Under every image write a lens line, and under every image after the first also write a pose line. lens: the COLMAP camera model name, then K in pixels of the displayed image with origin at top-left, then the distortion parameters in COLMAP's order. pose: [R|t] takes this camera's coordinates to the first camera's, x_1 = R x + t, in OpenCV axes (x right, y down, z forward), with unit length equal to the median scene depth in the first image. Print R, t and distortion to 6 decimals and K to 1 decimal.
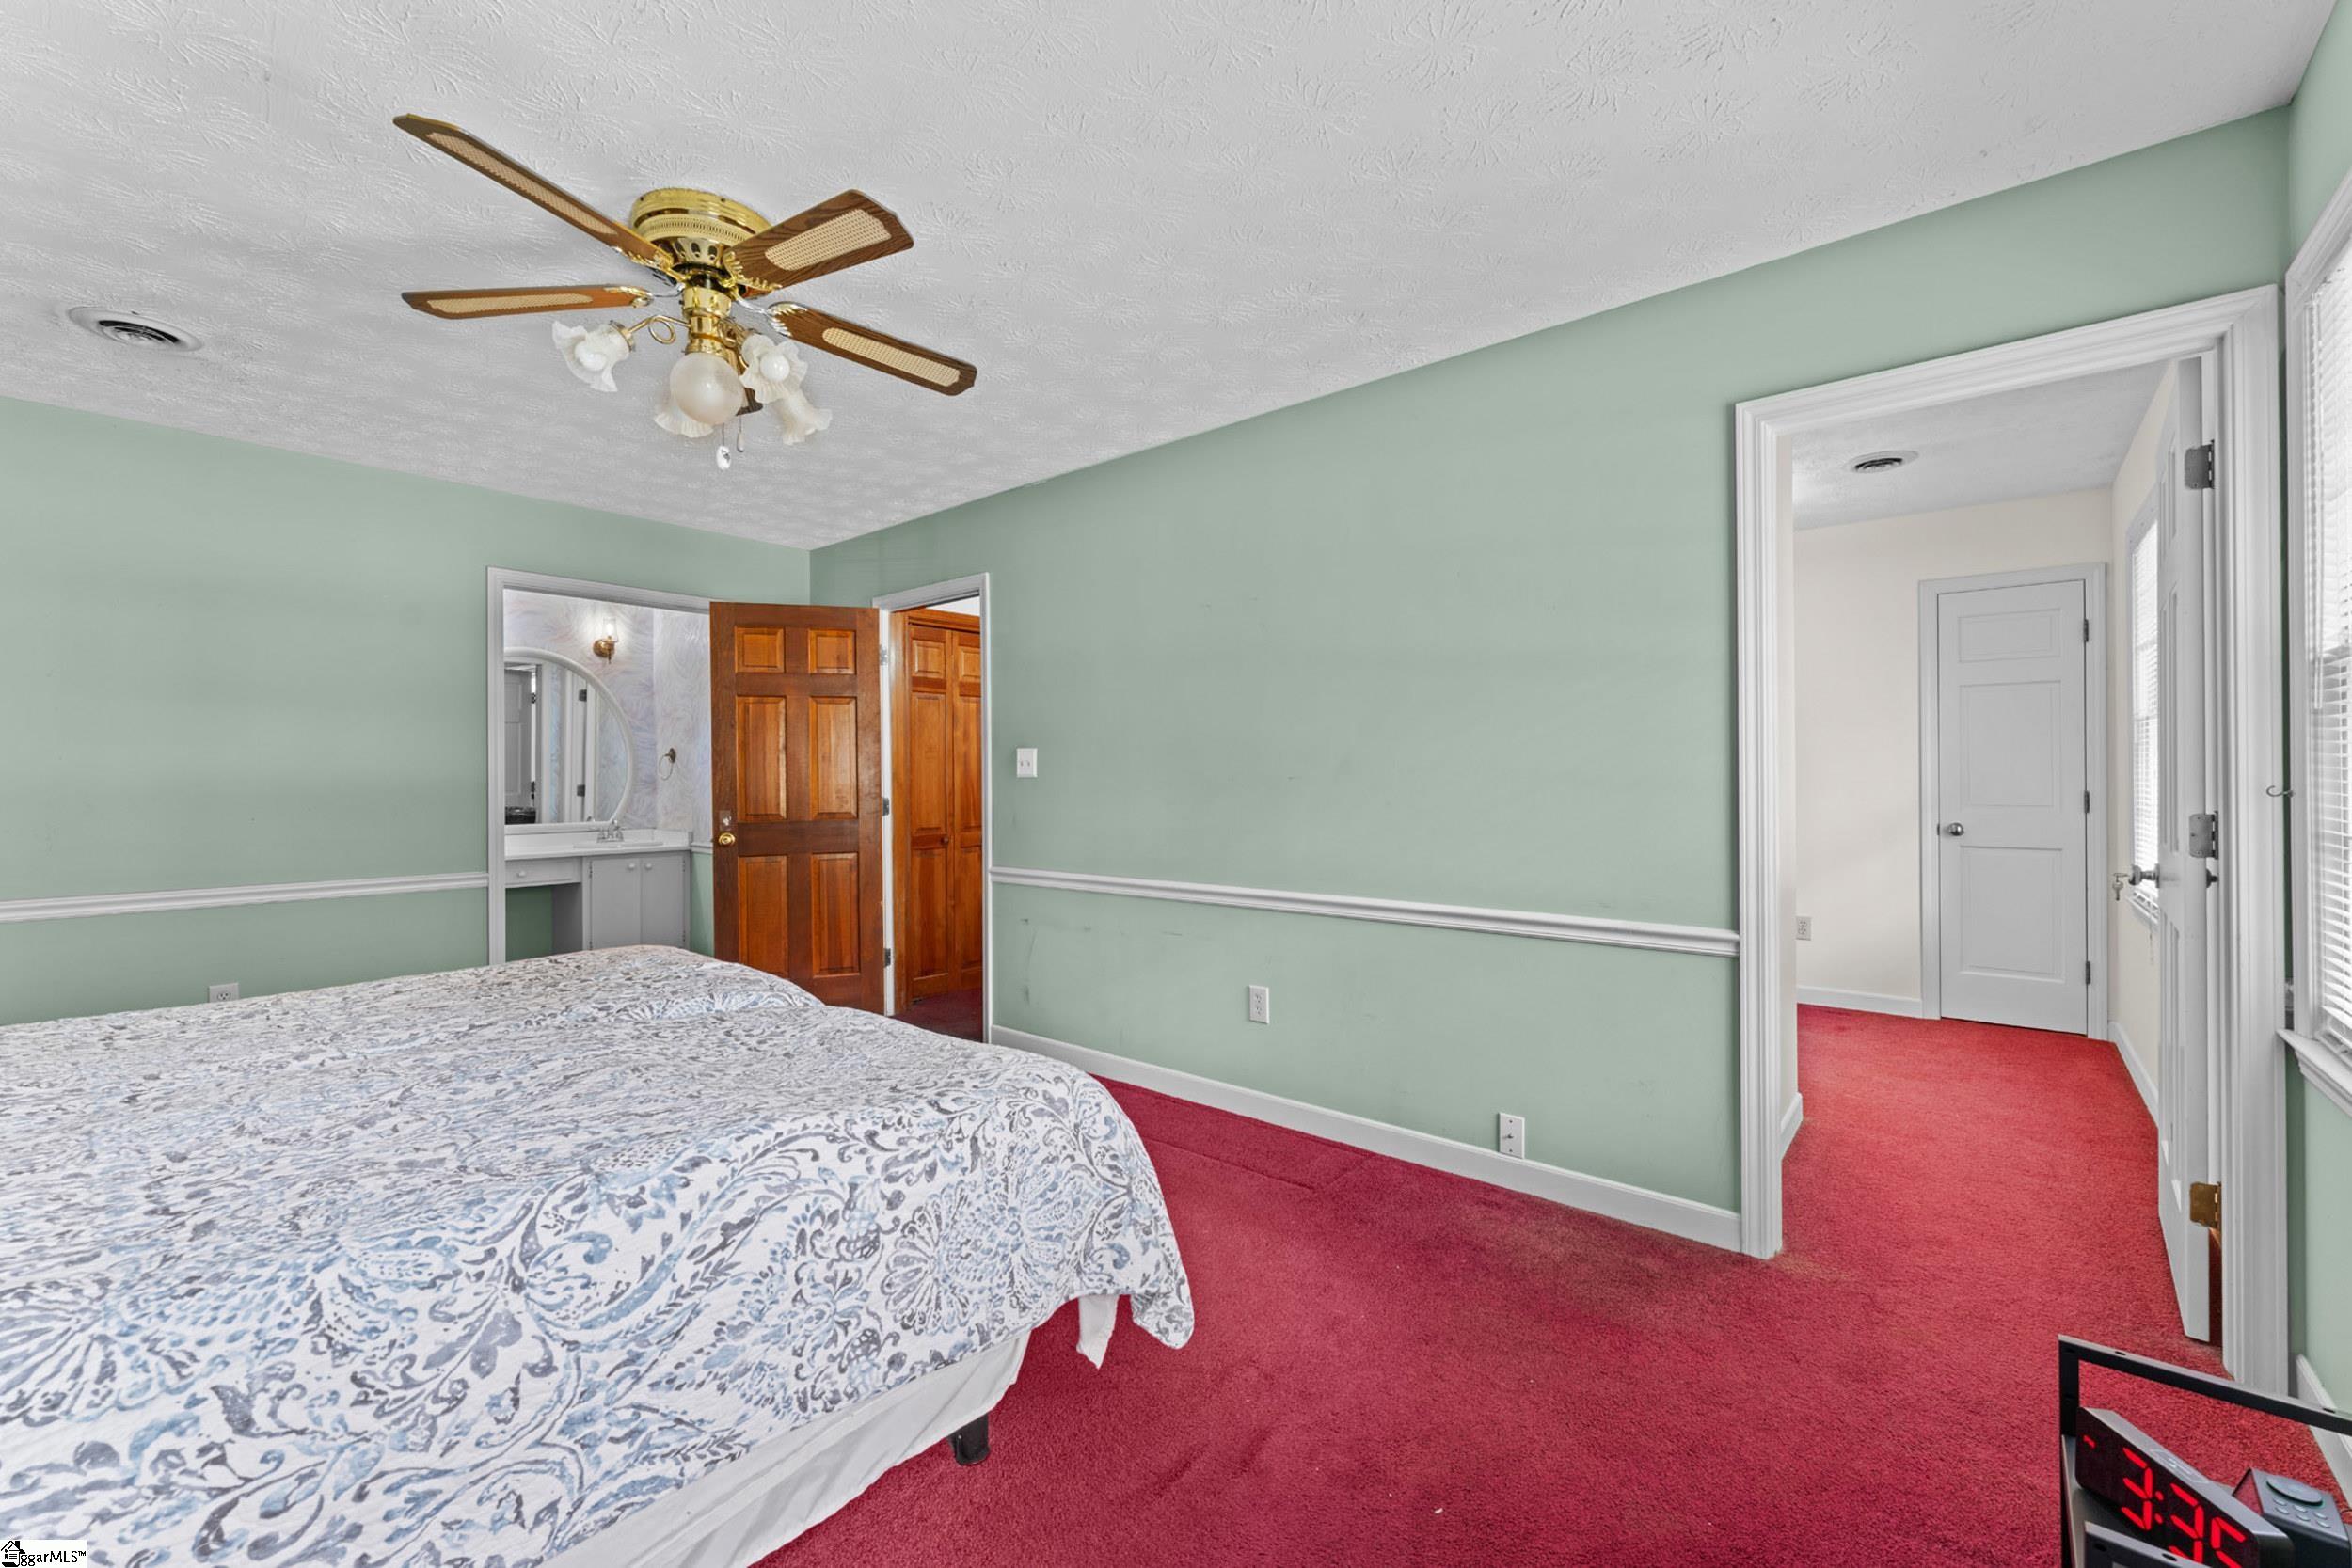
lens RADIAL K [[945.8, 0, 1175.8], [0, 945.8, 770.9], [0, 0, 1]] dist [0.000075, -0.000217]
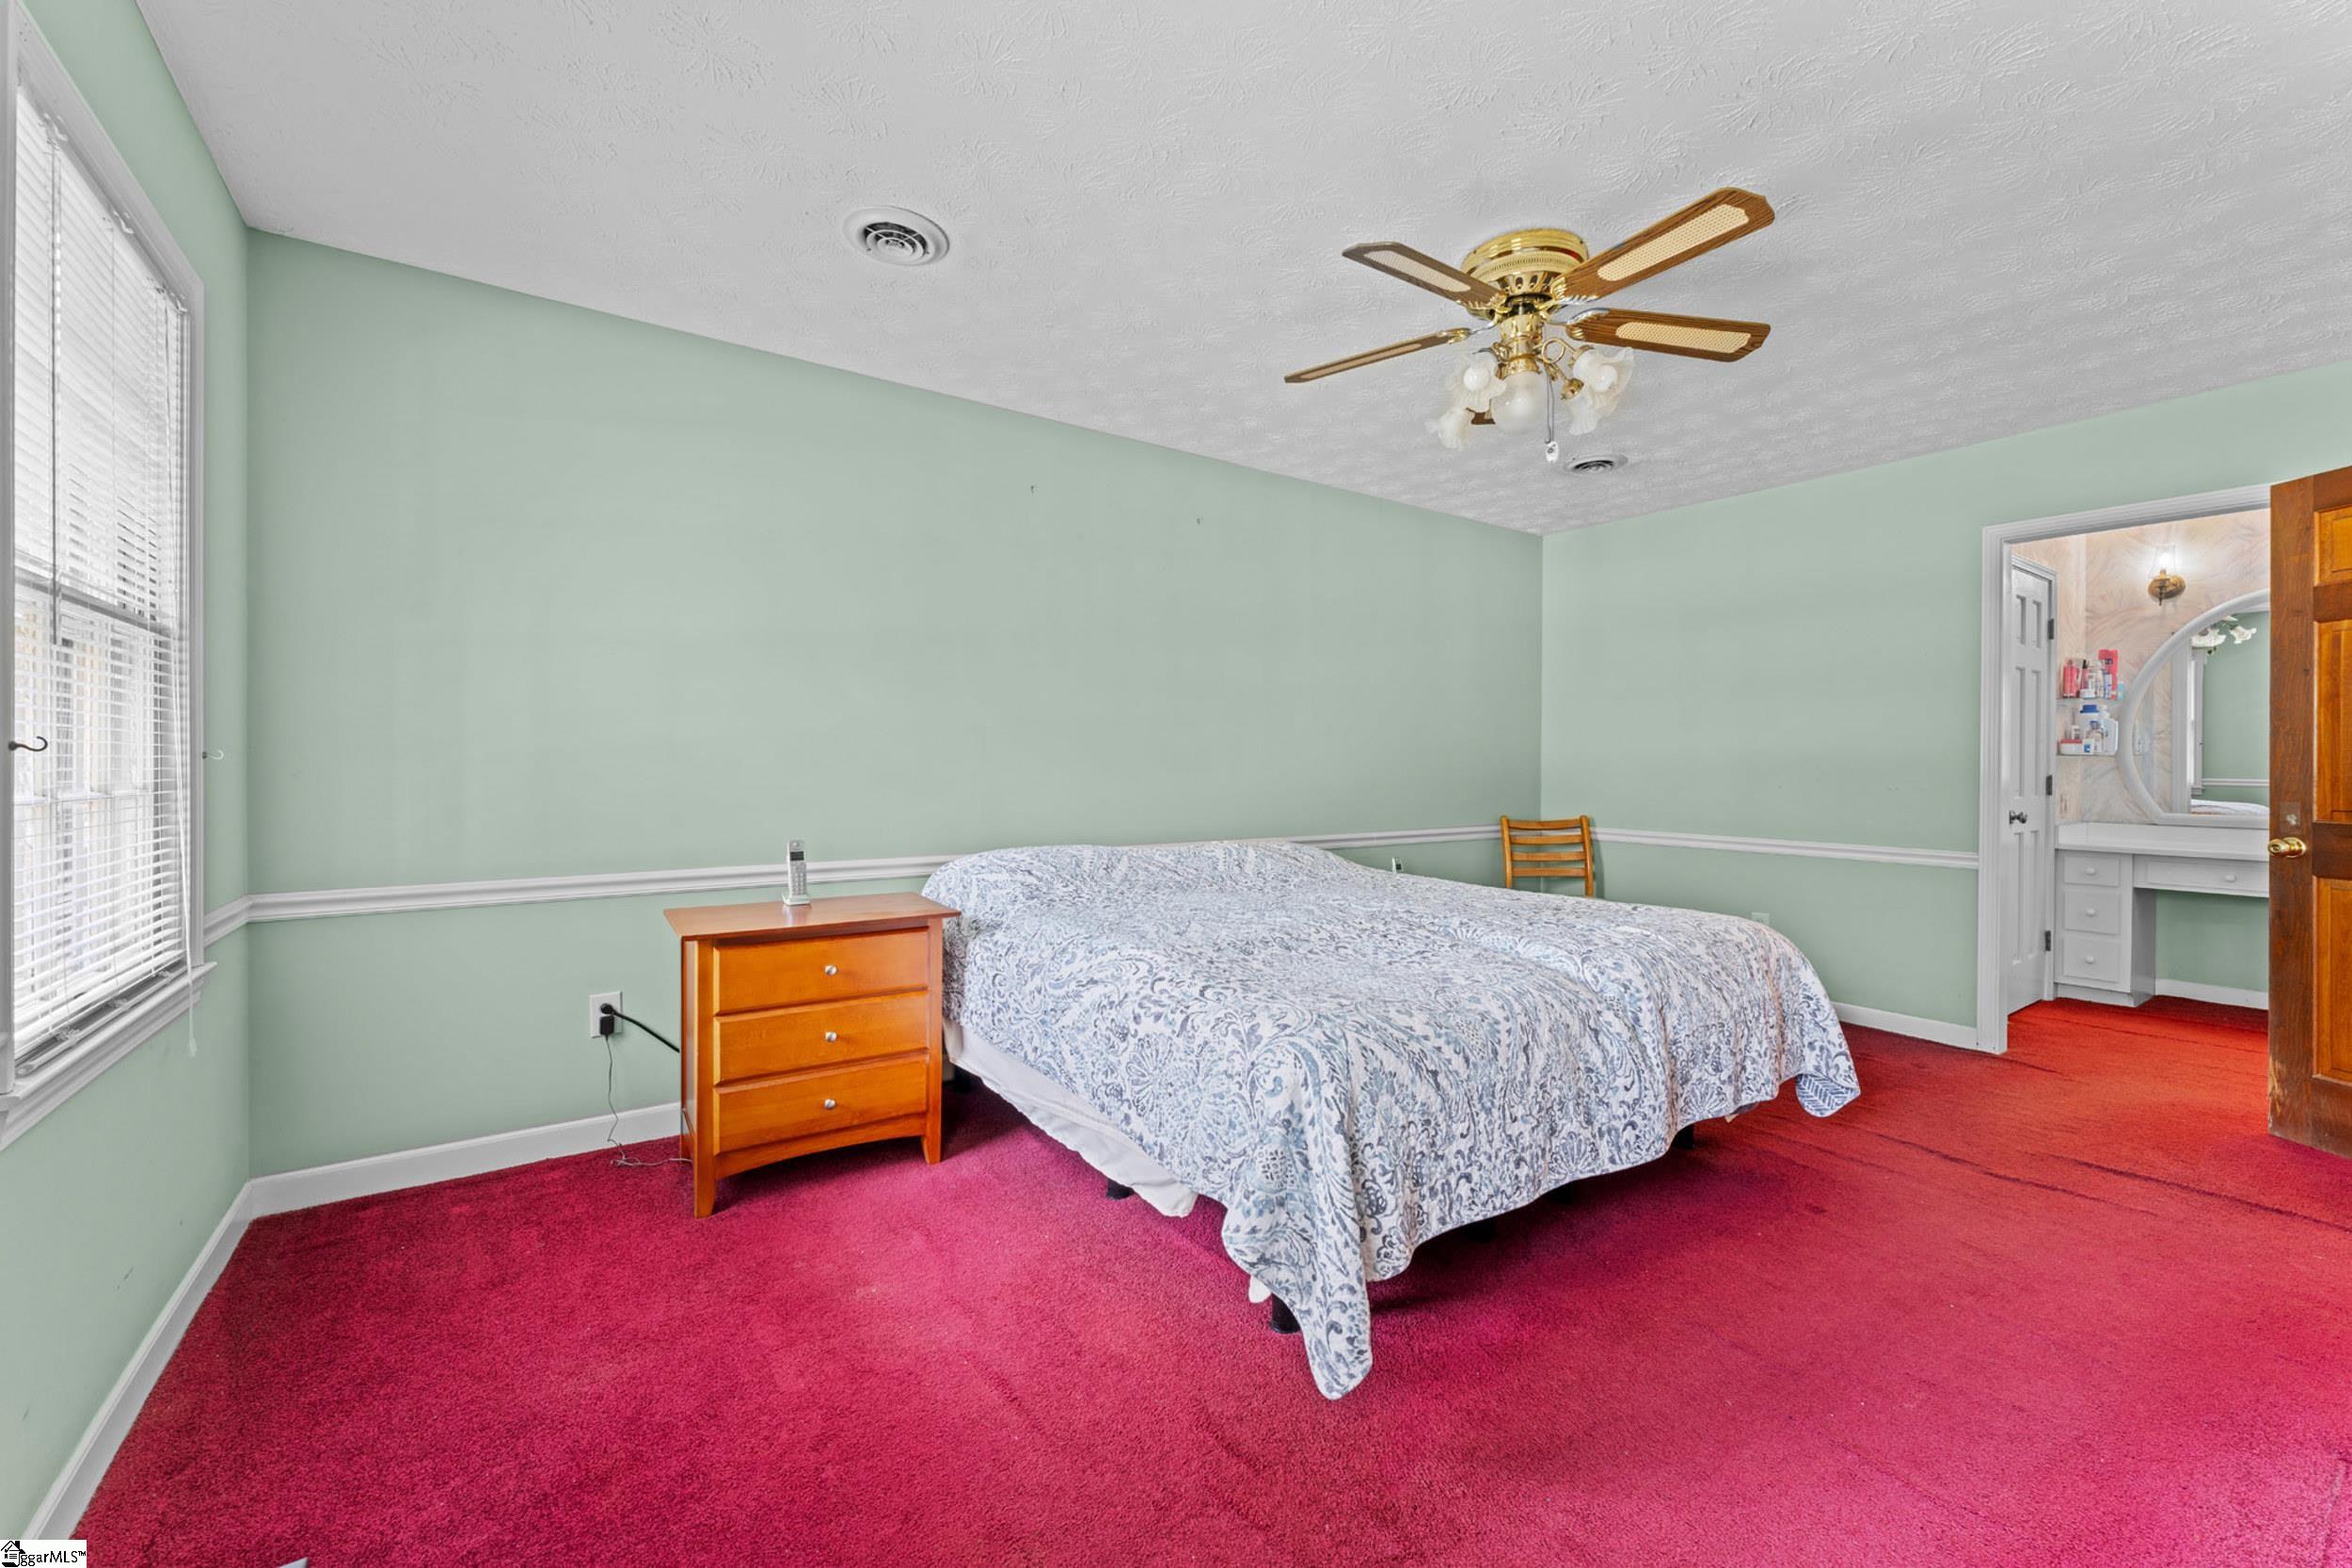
lens RADIAL K [[945.8, 0, 1175.8], [0, 945.8, 770.9], [0, 0, 1]] dist [0.000075, -0.000217]
pose [[-0.250039, 0.010827, -0.968175, 1.140973], [0.002507, 0.999941, 0.010535, 0.037370], [0.968232, 0.000207, -0.250052, 1.417405]]
